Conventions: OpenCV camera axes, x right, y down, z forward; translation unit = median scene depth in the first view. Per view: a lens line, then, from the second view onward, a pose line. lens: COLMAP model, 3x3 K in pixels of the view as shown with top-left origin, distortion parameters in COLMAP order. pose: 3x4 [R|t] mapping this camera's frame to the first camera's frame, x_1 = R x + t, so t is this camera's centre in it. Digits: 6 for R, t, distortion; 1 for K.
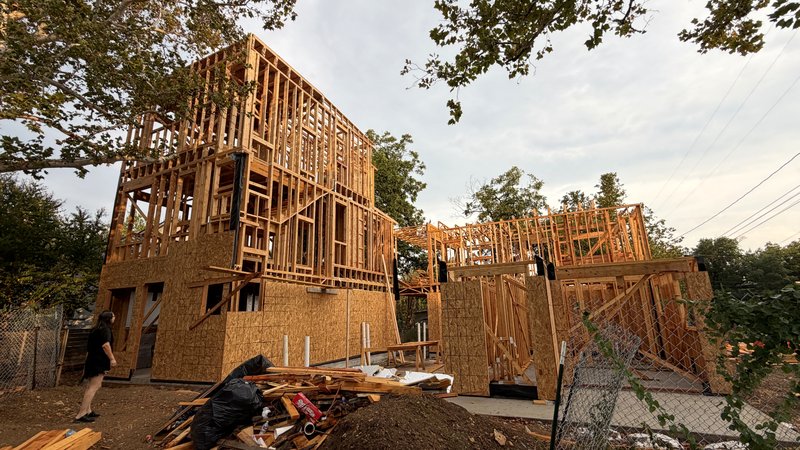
lens RADIAL K [[357.6, 0, 400.3], [0, 357.6, 221.7], [0, 0, 1]] dist [0.020657, -0.002046]
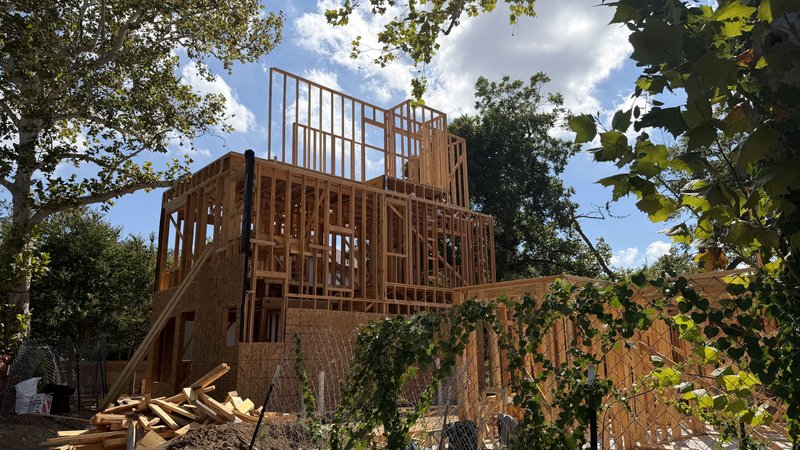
lens RADIAL K [[573.6, 0, 401.2], [0, 573.6, 225.6], [0, 0, 1]] dist [0.099933, -0.035902]
pose [[0.921336, -0.071538, -0.382129, 0.323315], [0.086343, 0.996029, 0.021713, -0.029654], [0.379058, -0.052999, 0.923854, -0.130927]]
